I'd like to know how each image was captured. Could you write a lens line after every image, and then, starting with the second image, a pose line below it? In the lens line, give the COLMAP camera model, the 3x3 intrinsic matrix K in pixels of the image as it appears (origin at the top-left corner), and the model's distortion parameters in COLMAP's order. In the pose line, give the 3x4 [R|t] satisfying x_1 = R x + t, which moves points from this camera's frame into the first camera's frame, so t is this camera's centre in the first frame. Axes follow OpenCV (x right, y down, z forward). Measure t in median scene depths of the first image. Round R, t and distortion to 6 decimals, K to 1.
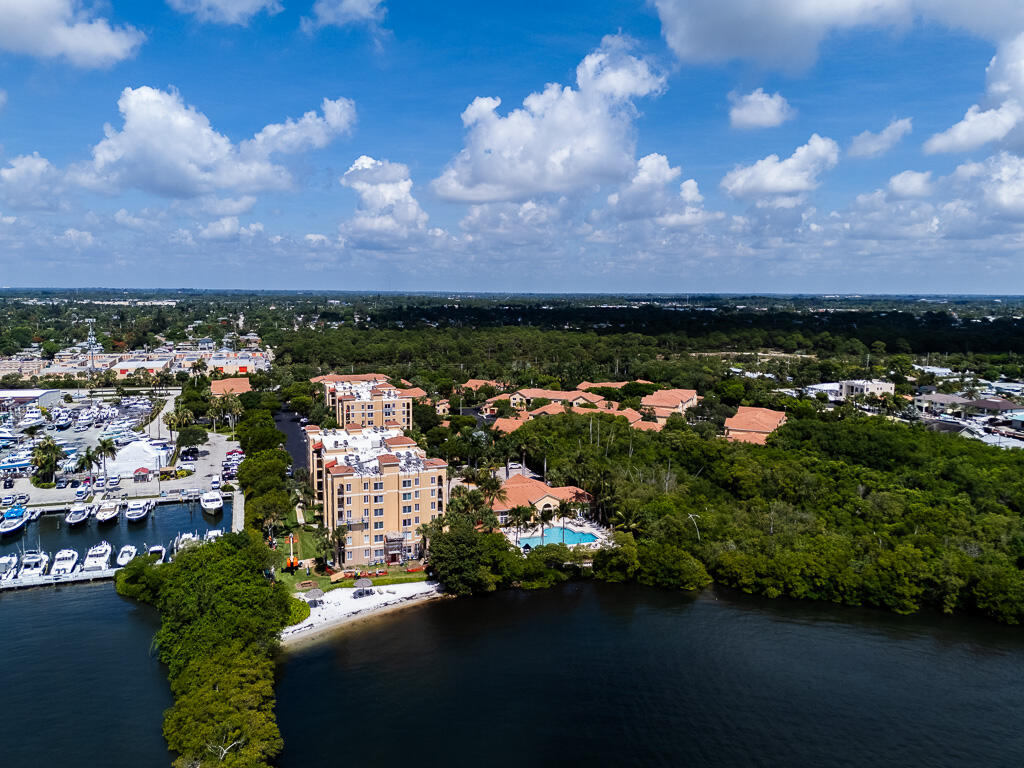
lens RADIAL K [[757.2, 0, 512.6], [0, 757.2, 377.5], [0, 0, 1]] dist [0.062063, -0.059236]
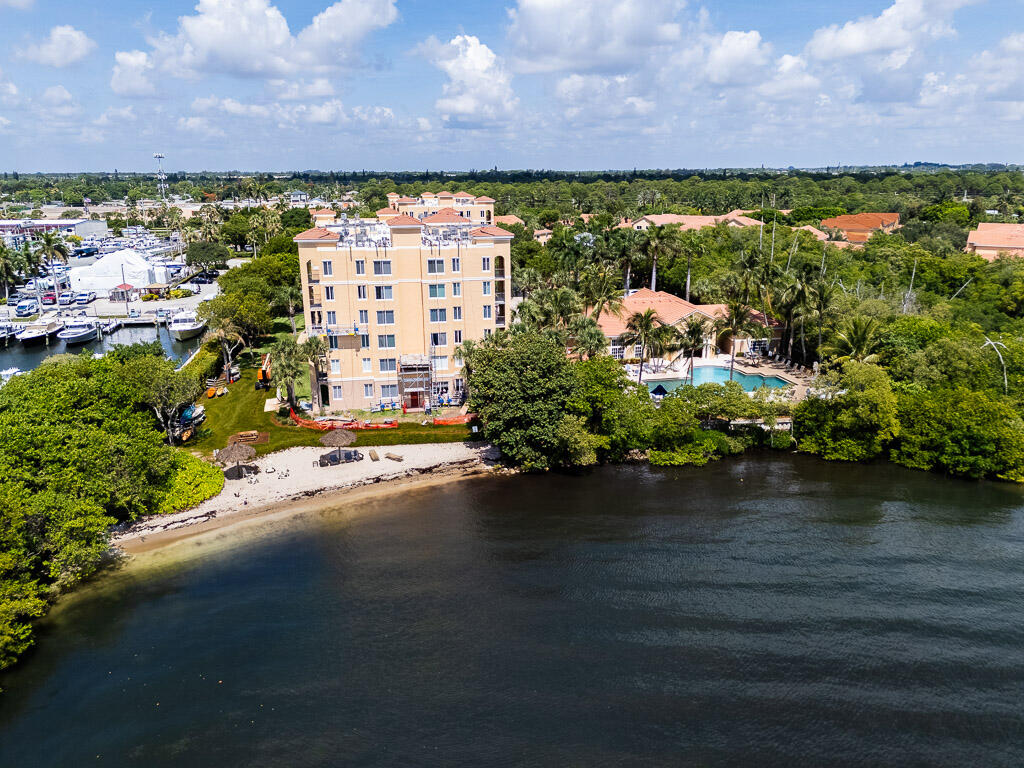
lens RADIAL K [[753.6, 0, 515.2], [0, 753.6, 383.3], [0, 0, 1]] dist [0.073690, -0.066961]
pose [[0.988030, 0.028092, -0.151684, -0.001035], [-0.004045, 0.987659, 0.156569, 0.139770], [0.154210, -0.154081, 0.975950, 0.481180]]
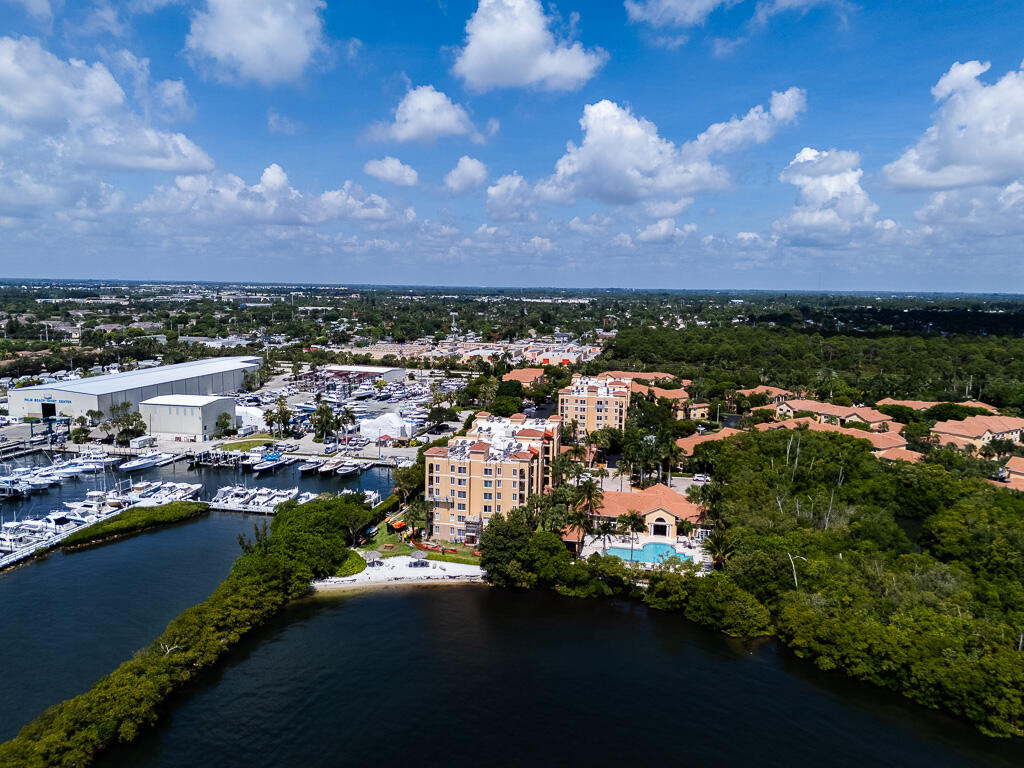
lens RADIAL K [[753.6, 0, 515.2], [0, 753.6, 383.3], [0, 0, 1]] dist [0.073690, -0.066961]
pose [[0.856966, 0.072838, -0.510200, 0.421026], [-0.068464, 0.997278, 0.027378, -0.013440], [0.510806, 0.011468, 0.859620, 0.123566]]
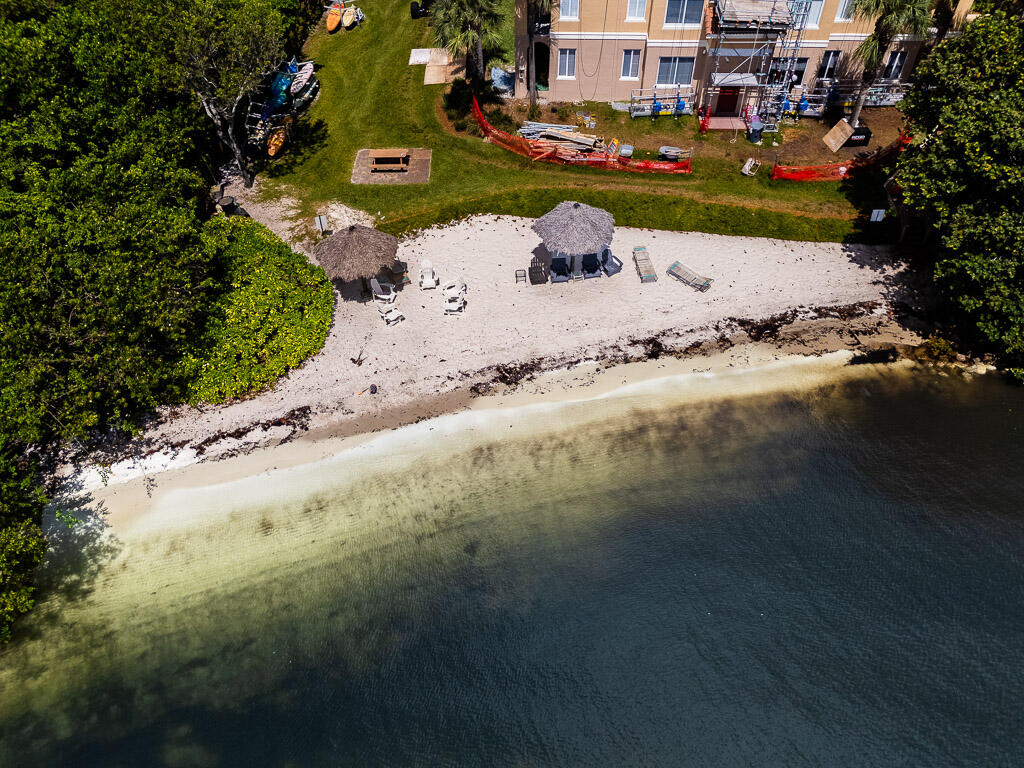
lens RADIAL K [[753.6, 0, 515.2], [0, 753.6, 383.3], [0, 0, 1]] dist [0.073690, -0.066961]
pose [[0.919668, 0.278260, -0.277096, -0.125374], [-0.034951, 0.760823, 0.648018, 0.146479], [0.391138, -0.586277, 0.709430, 0.738979]]
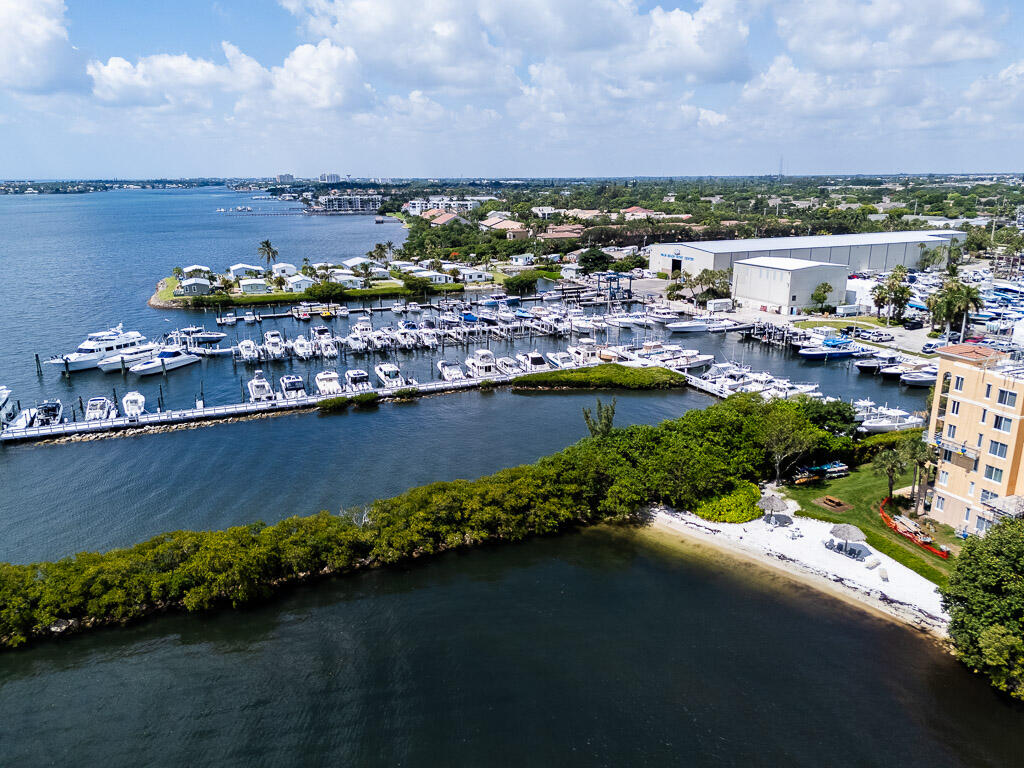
lens RADIAL K [[753.6, 0, 515.2], [0, 753.6, 383.3], [0, 0, 1]] dist [0.073690, -0.066961]
pose [[0.067194, 0.255216, -0.964546, 0.283782], [-0.108961, 0.962826, 0.247171, 0.044583], [0.991772, 0.088489, 0.092504, 0.634399]]
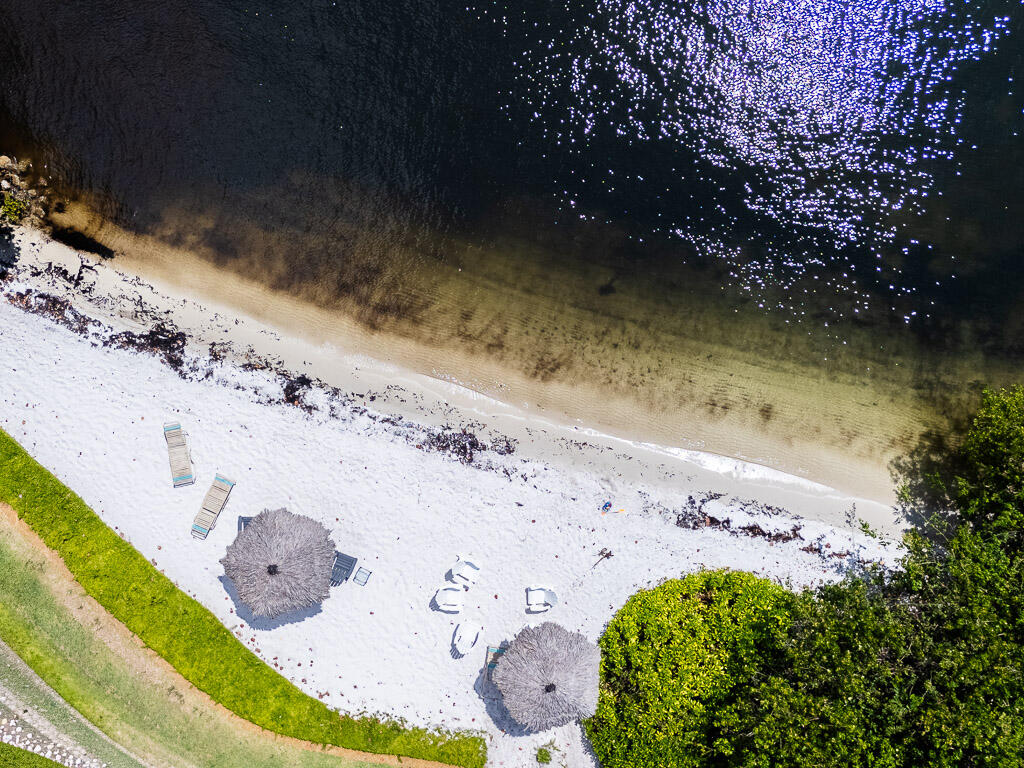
lens RADIAL K [[757.2, 0, 512.6], [0, 757.2, 377.5], [0, 0, 1]] dist [0.062063, -0.059236]
pose [[-0.557984, -0.829825, -0.006614, -0.173270], [0.097990, -0.073800, 0.992447, 0.104505], [-0.824046, 0.553122, 0.122494, 0.839032]]
